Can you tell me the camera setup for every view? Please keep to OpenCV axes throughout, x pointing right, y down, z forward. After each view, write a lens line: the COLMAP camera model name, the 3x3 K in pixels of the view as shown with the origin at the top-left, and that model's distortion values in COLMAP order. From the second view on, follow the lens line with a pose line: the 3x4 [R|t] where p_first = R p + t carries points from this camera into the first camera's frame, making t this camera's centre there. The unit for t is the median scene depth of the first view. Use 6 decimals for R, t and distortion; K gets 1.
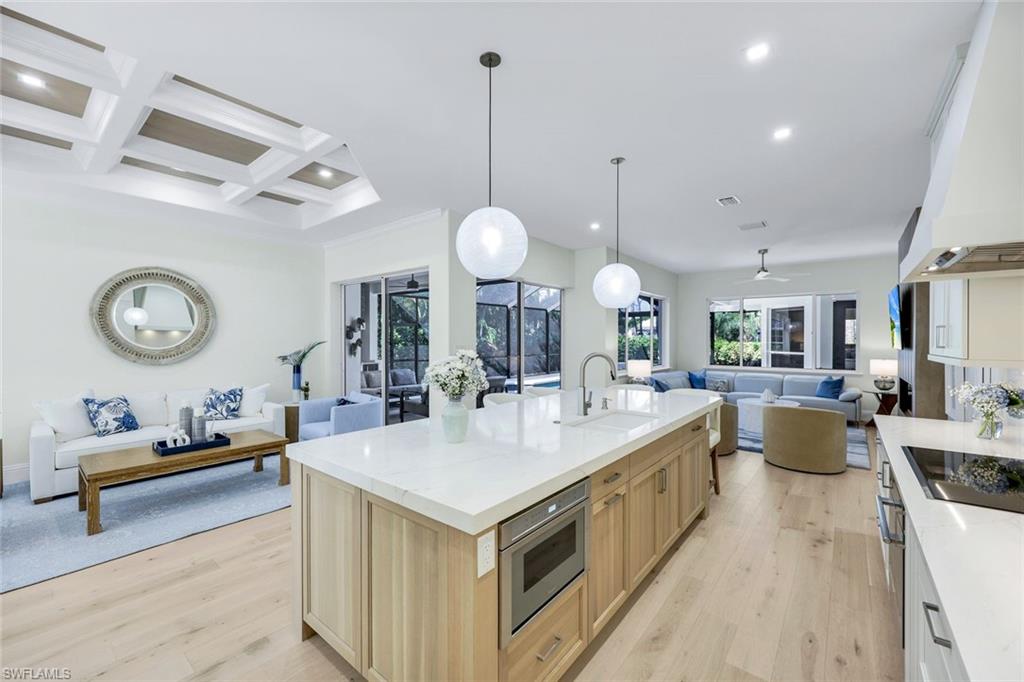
lens RADIAL K [[411.9, 0, 507.5], [0, 411.9, 343.4], [0, 0, 1]] dist [0.000309, -0.001034]
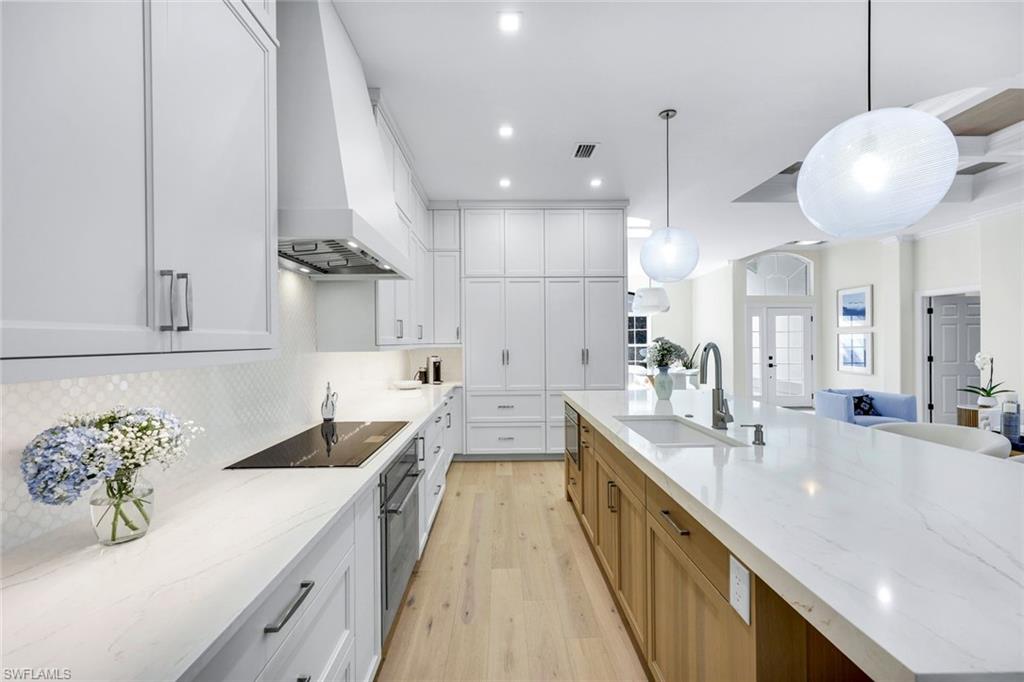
lens RADIAL K [[411.9, 0, 513.2], [0, 411.9, 338.9], [0, 0, 1]] dist [0.000309, -0.001034]
pose [[-0.754395, 0.002990, -0.656413, 0.558318], [0.000635, 0.999992, 0.003826, 0.007717], [0.656420, 0.002469, -0.754392, 0.781617]]
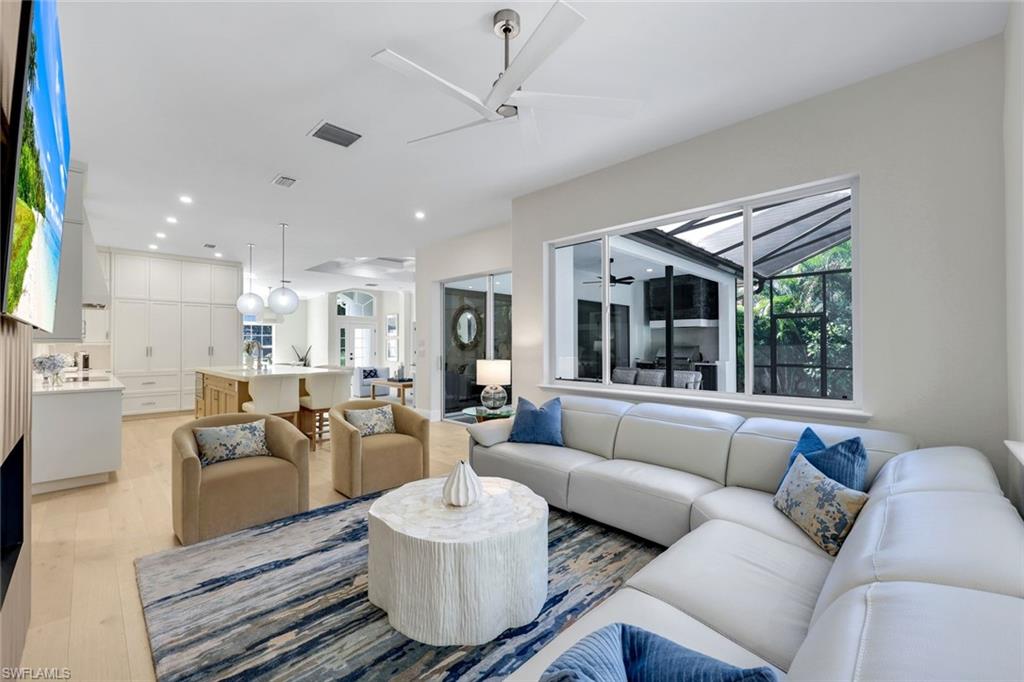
lens RADIAL K [[411.9, 0, 504.5], [0, 411.9, 339.2], [0, 0, 1]] dist [0.000309, -0.001034]
pose [[-0.088547, -0.012350, -0.995995, 1.376216], [-0.004449, 0.999918, -0.012003, 0.022806], [0.996062, 0.003369, -0.088595, 1.517744]]
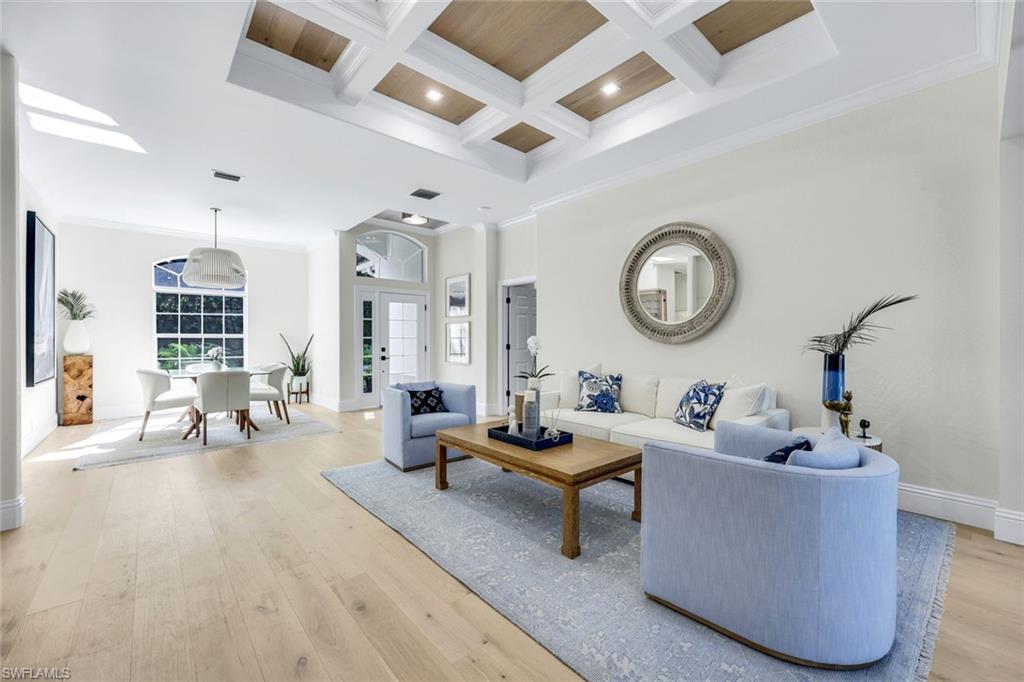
lens RADIAL K [[411.9, 0, 504.6], [0, 411.9, 337.1], [0, 0, 1]] dist [0.000309, -0.001034]
pose [[-0.163159, -0.002715, -0.986596, 0.010567], [-0.009259, 0.999956, -0.001220, 0.047290], [0.986556, 0.008935, -0.163177, 0.877863]]
